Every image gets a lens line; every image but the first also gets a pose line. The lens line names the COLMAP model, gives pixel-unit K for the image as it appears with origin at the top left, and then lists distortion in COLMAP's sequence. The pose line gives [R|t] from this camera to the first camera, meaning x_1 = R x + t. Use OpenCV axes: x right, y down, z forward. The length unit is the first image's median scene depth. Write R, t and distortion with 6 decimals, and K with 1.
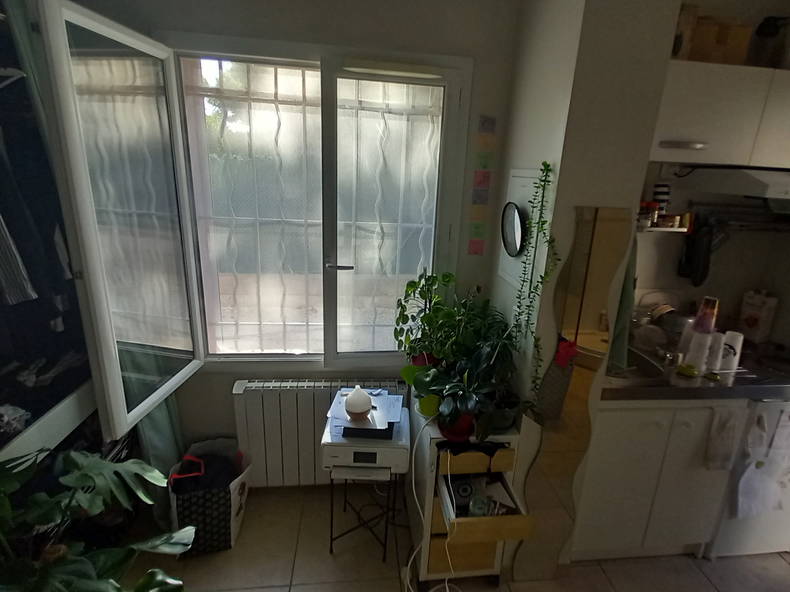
lens RADIAL K [[382.2, 0, 395.0], [0, 382.2, 296.0], [0, 0, 1]] dist [0.000849, -0.000100]
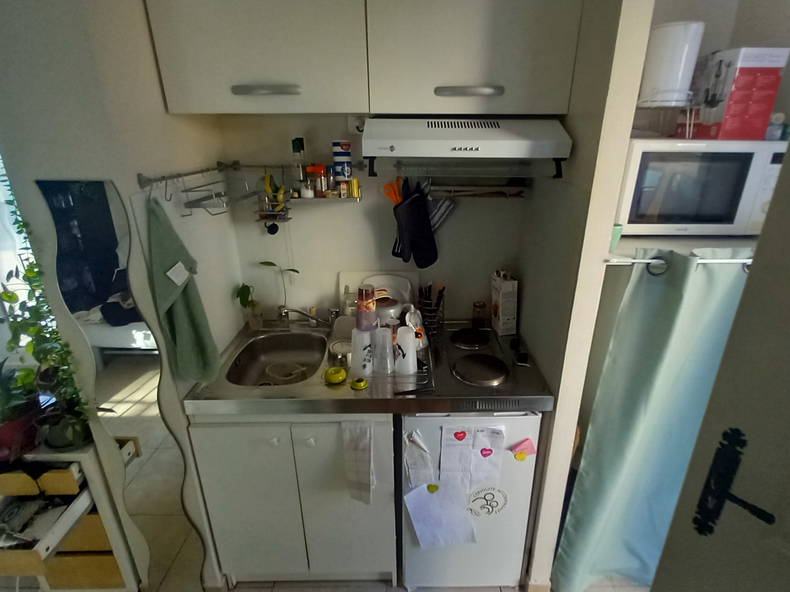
lens RADIAL K [[382.2, 0, 395.0], [0, 382.2, 296.0], [0, 0, 1]] dist [0.000849, -0.000100]
pose [[0.995165, -0.010853, -0.097617, 0.920538], [0.018155, 0.997076, 0.074227, -0.030982], [0.096526, -0.075641, 0.992452, 0.203166]]
